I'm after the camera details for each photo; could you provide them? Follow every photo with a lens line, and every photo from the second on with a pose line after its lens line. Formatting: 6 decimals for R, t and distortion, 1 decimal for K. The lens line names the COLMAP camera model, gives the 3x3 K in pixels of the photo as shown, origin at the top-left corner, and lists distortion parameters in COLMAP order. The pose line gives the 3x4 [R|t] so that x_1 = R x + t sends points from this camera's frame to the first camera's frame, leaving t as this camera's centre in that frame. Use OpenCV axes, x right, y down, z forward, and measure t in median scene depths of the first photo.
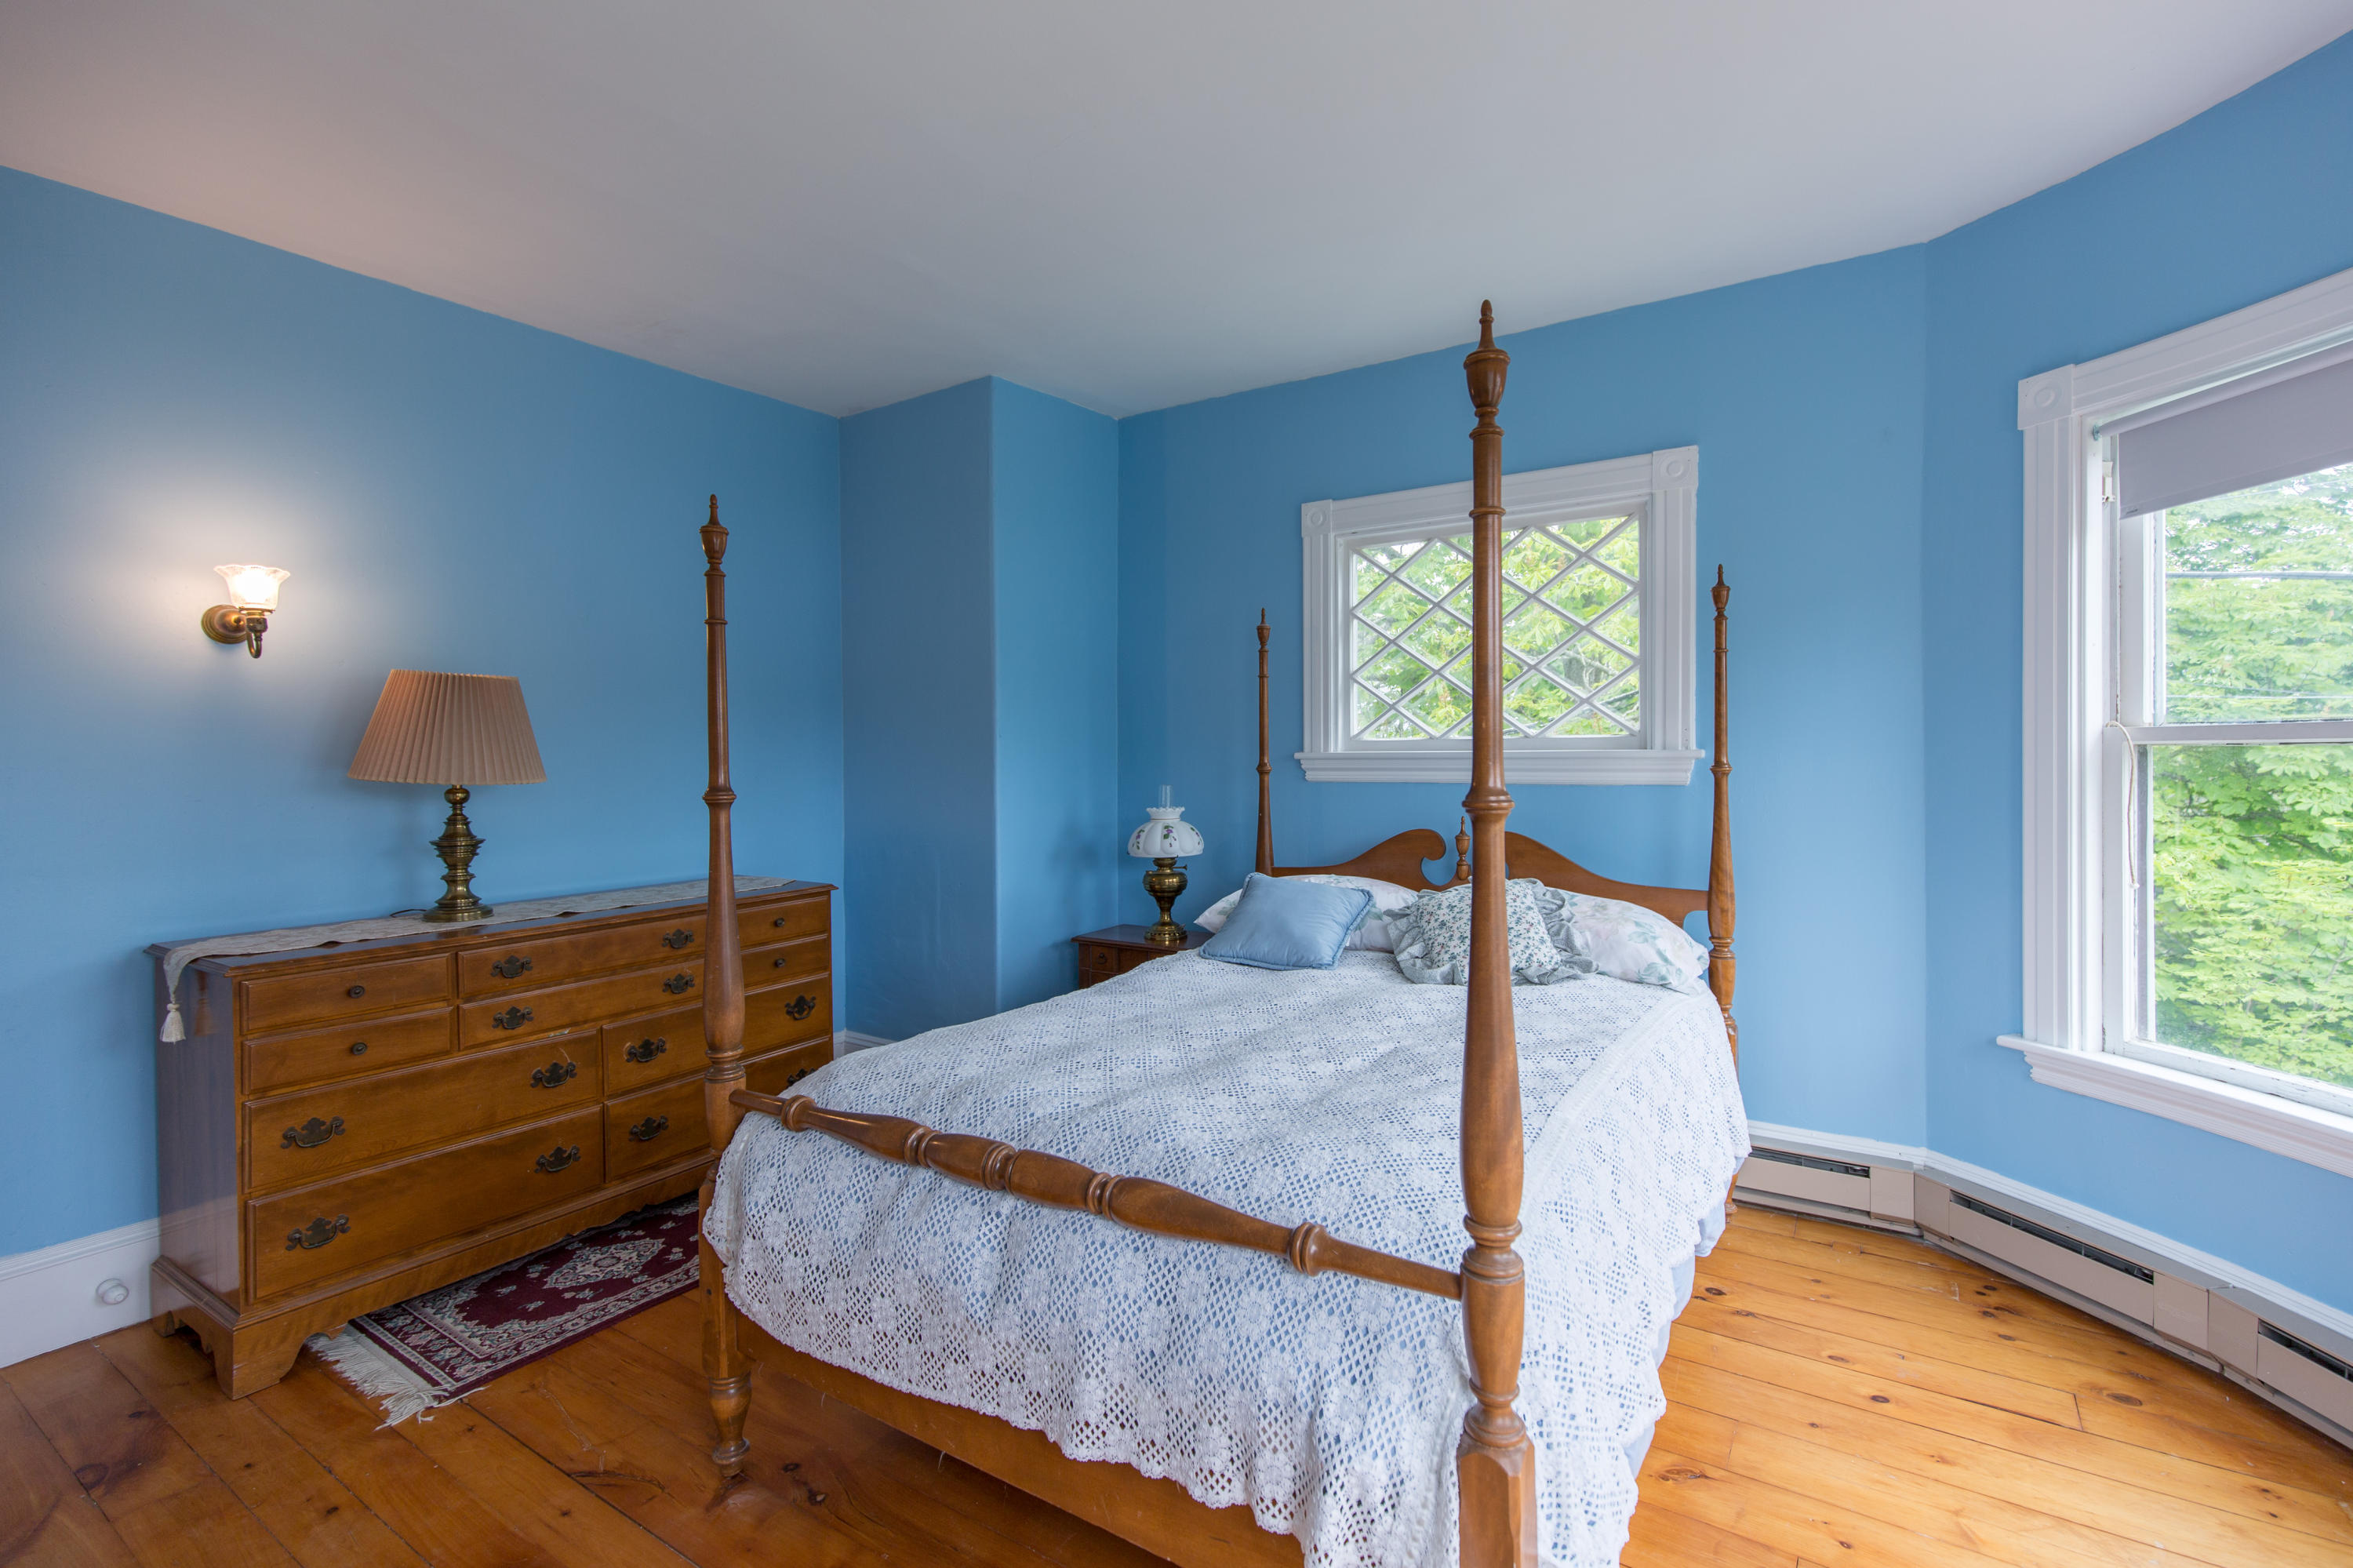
lens RADIAL K [[1010.5, 0, 1179.8], [0, 1010.5, 765.7], [0, 0, 1]] dist [-0.000188, -0.000093]
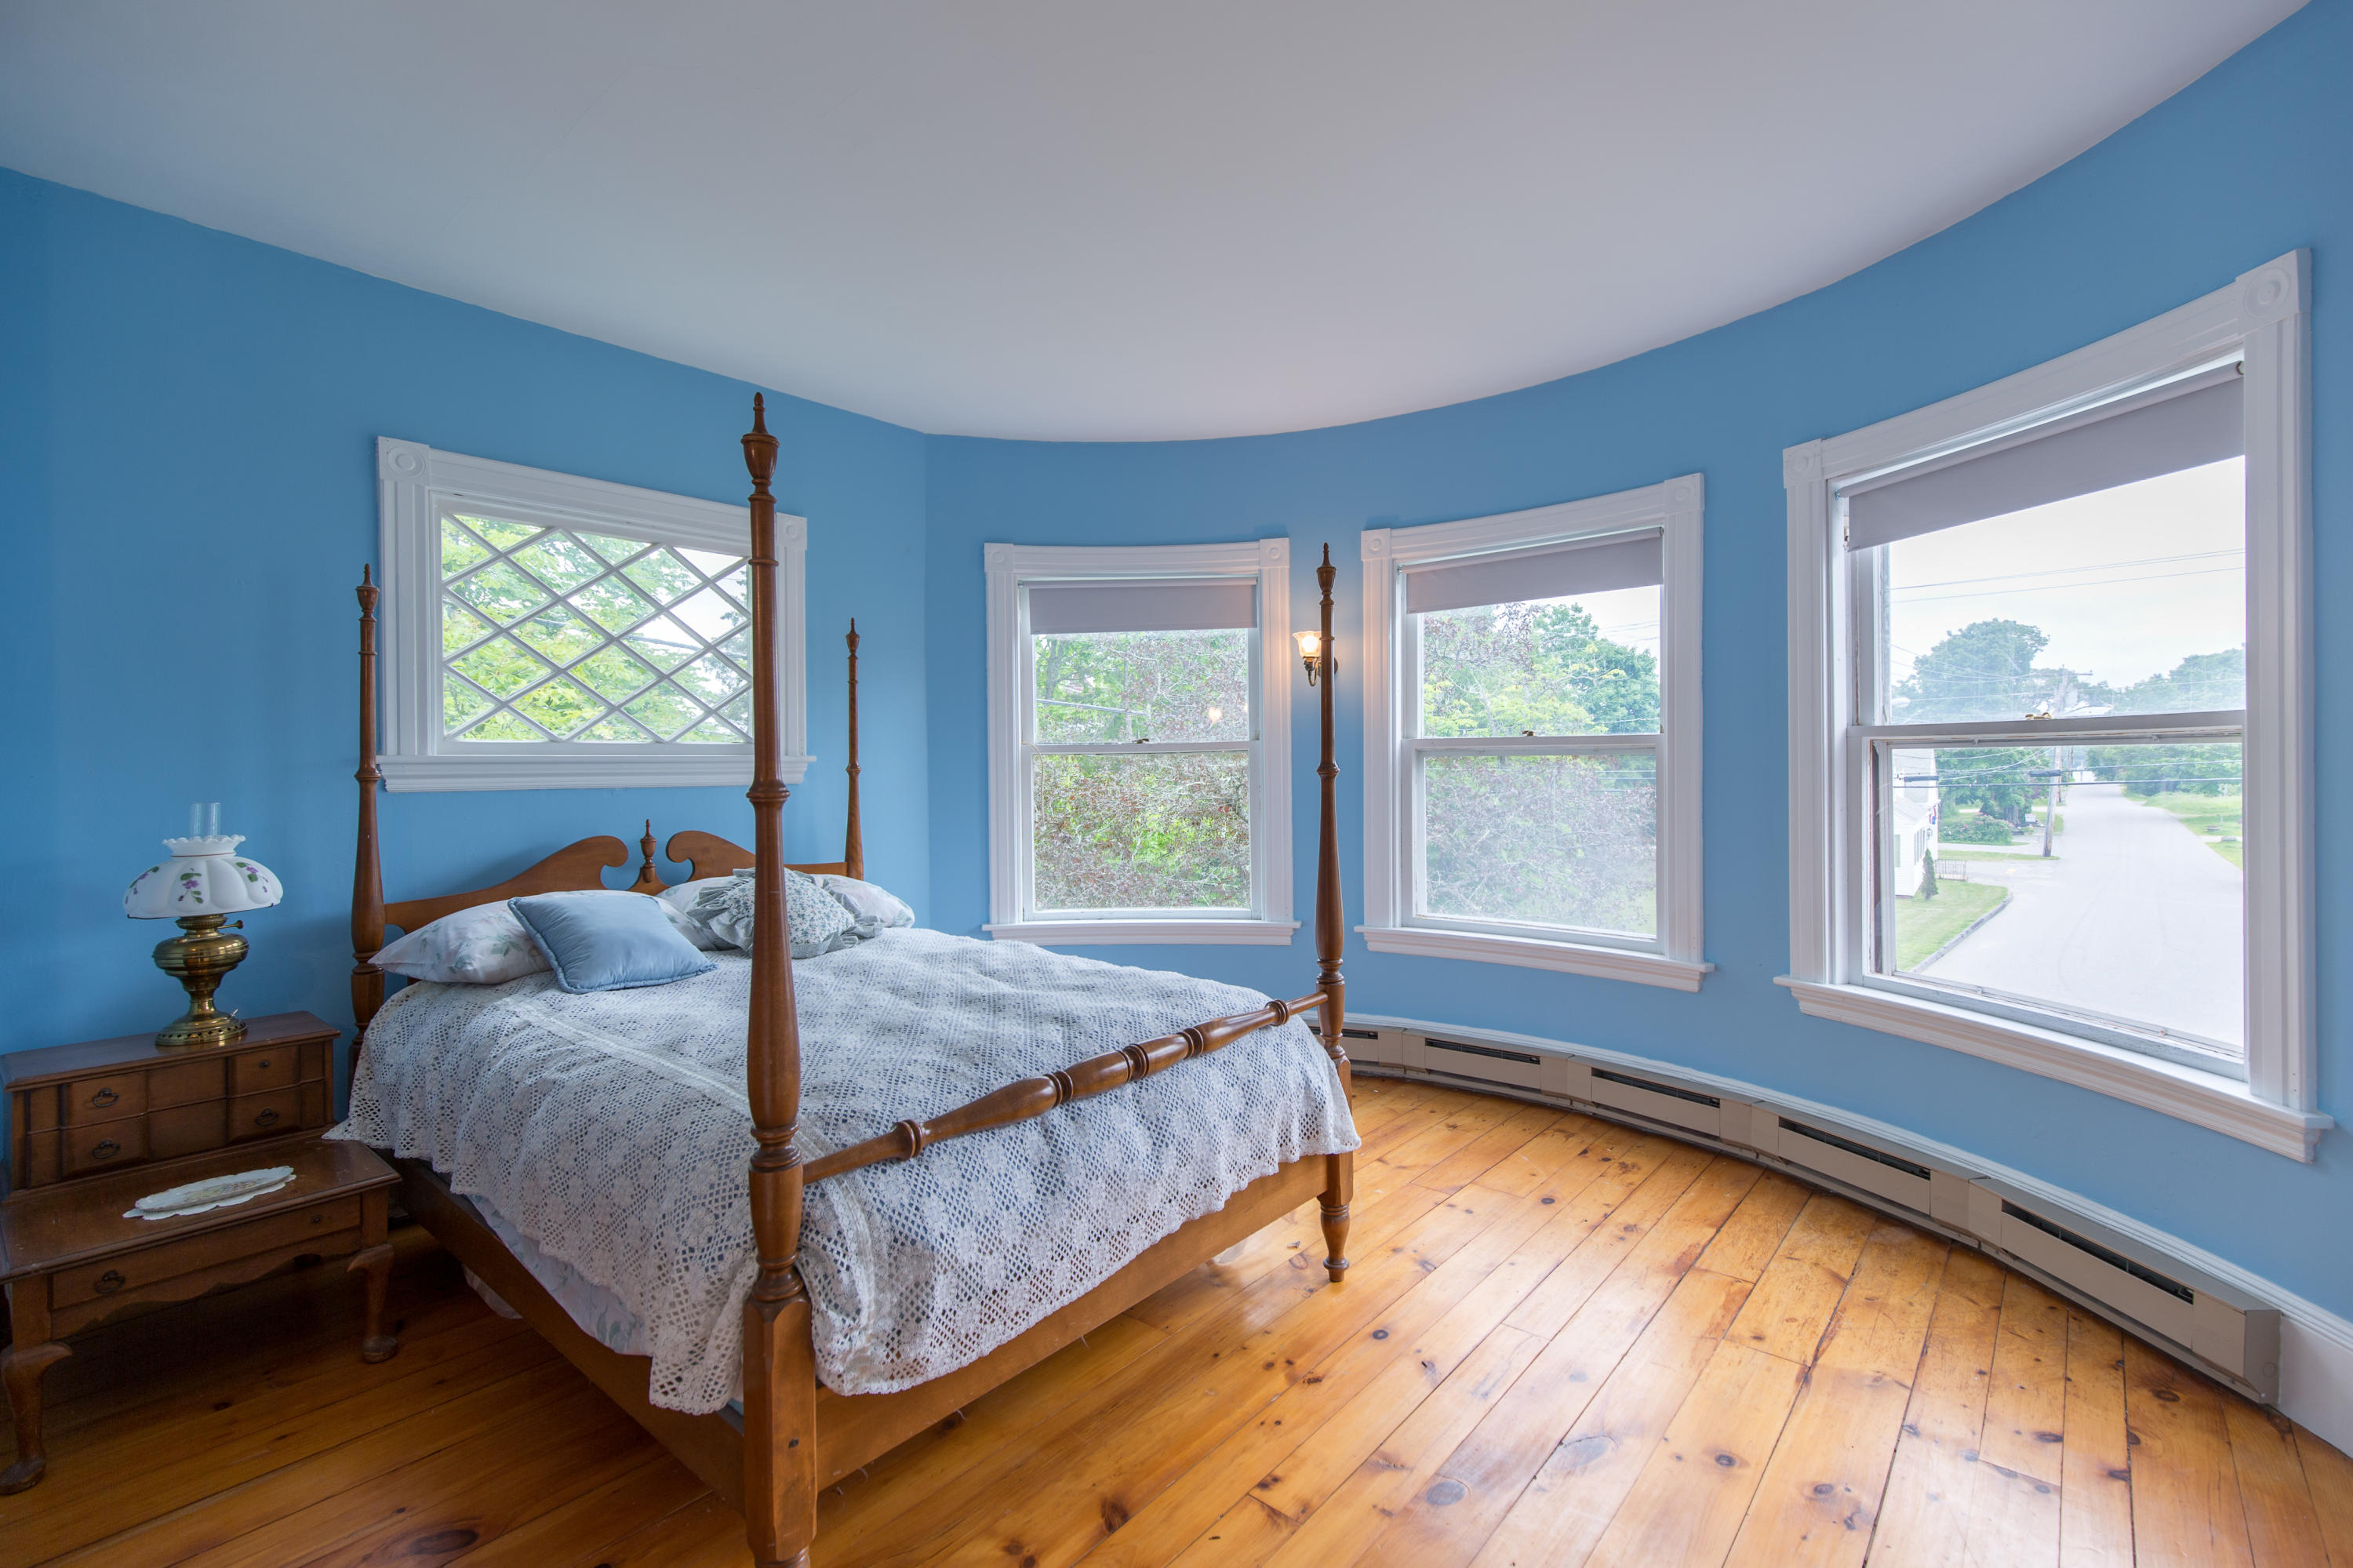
lens RADIAL K [[1010.5, 0, 1179.8], [0, 1010.5, 765.7], [0, 0, 1]] dist [-0.000188, -0.000093]
pose [[0.162930, 0.004884, 0.986626, -0.814892], [0.016667, 0.999831, -0.007702, 0.015934], [-0.986497, 0.017699, 0.162821, 0.405553]]
